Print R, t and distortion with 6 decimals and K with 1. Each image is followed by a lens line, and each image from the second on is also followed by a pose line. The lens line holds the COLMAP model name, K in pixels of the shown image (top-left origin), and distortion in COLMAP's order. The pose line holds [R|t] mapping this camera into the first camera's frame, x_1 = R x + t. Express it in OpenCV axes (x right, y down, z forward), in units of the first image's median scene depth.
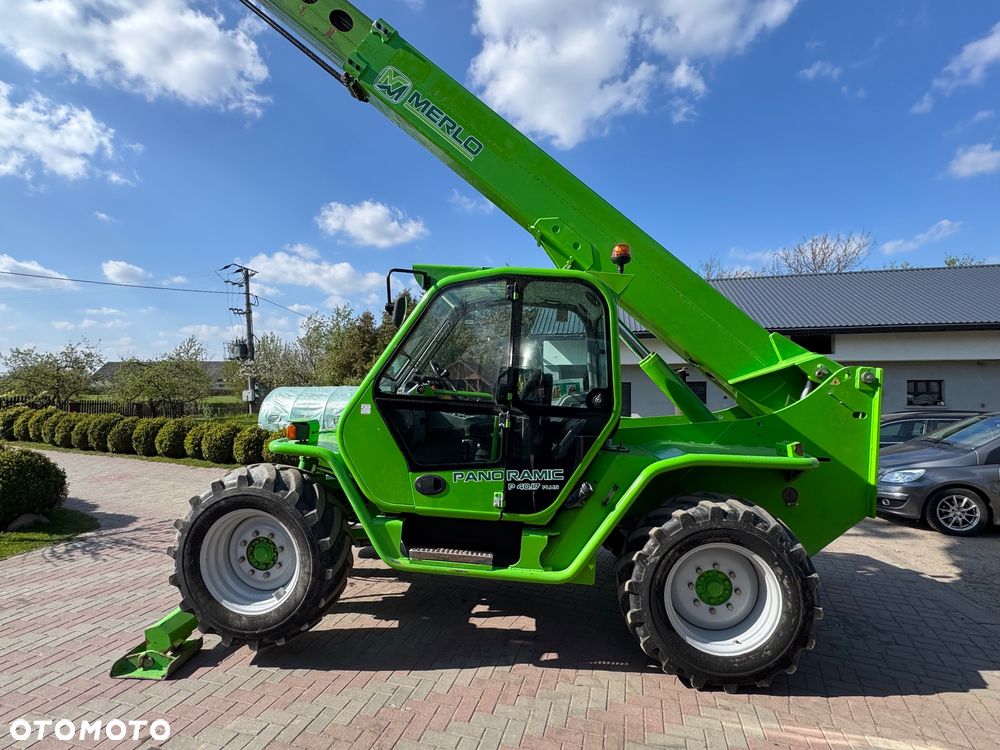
lens RADIAL K [[492.3, 0, 499.2], [0, 492.3, 371.3], [0, 0, 1]] dist [-0.003336, -0.000434]
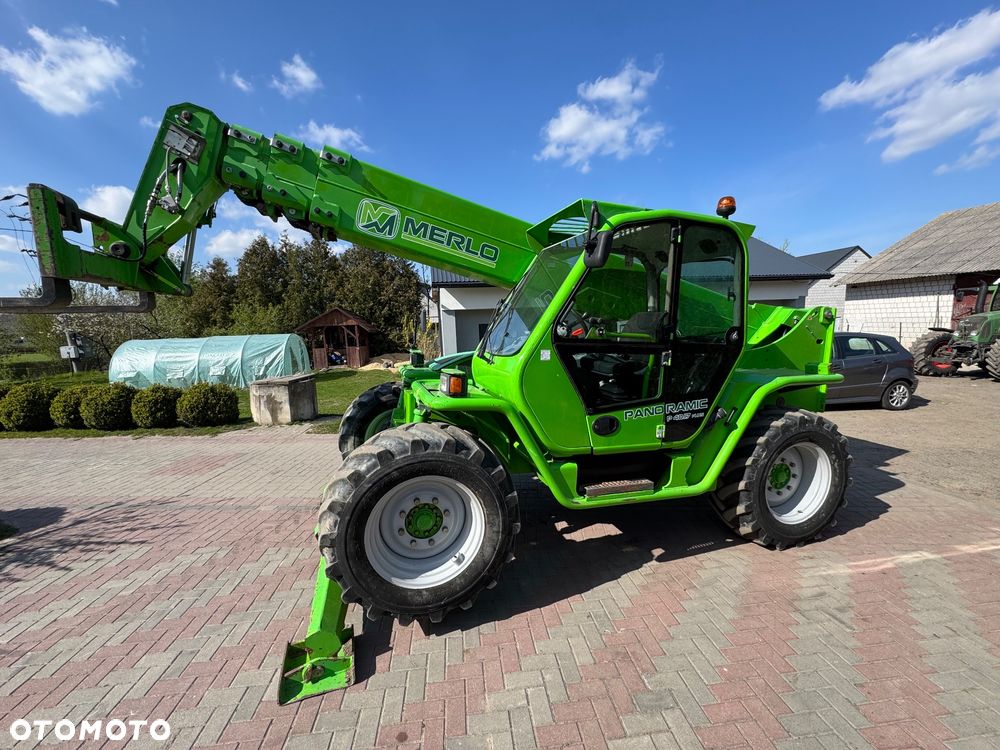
lens RADIAL K [[408.7, 0, 498.8], [0, 408.7, 376.5], [0, 0, 1]] dist [-0.002529, 0.000019]
pose [[0.927437, -0.076746, 0.366019, -0.641564], [0.022323, 0.988332, 0.150669, -0.003672], [-0.373312, -0.131565, 0.918330, 0.310481]]
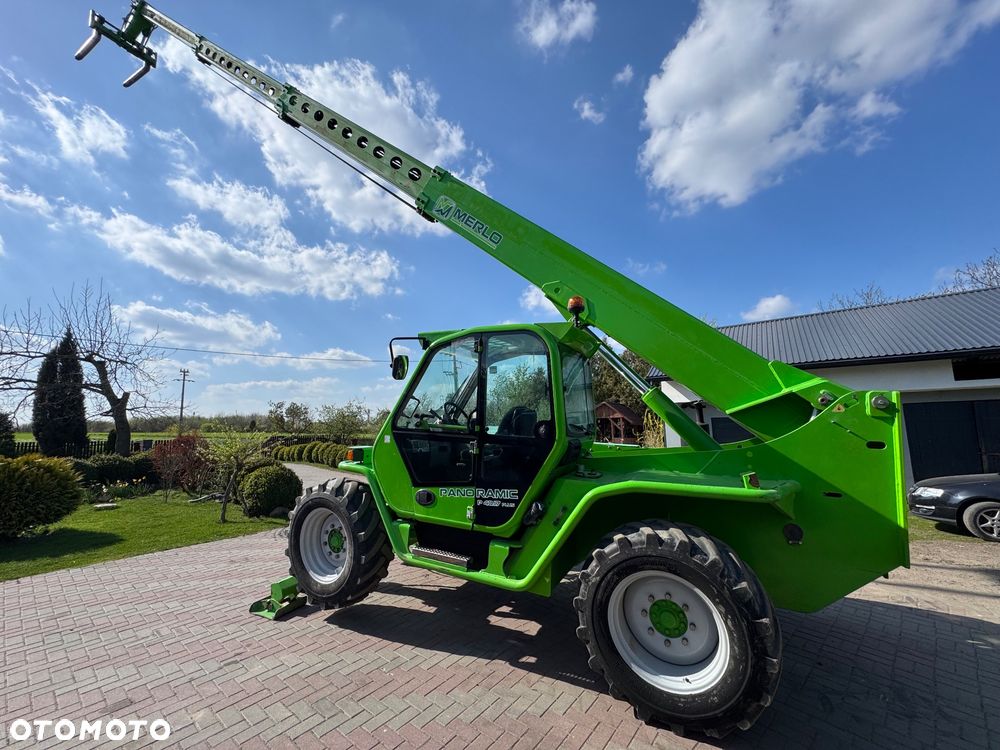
lens RADIAL K [[399.3, 0, 496.7], [0, 399.3, 371.5], [0, 0, 1]] dist [-0.002828, -0.000232]
pose [[0.918754, -0.068515, -0.388840, 0.464417], [0.028193, 0.993699, -0.108478, 0.018161], [0.393822, 0.088702, 0.914897, 0.074247]]
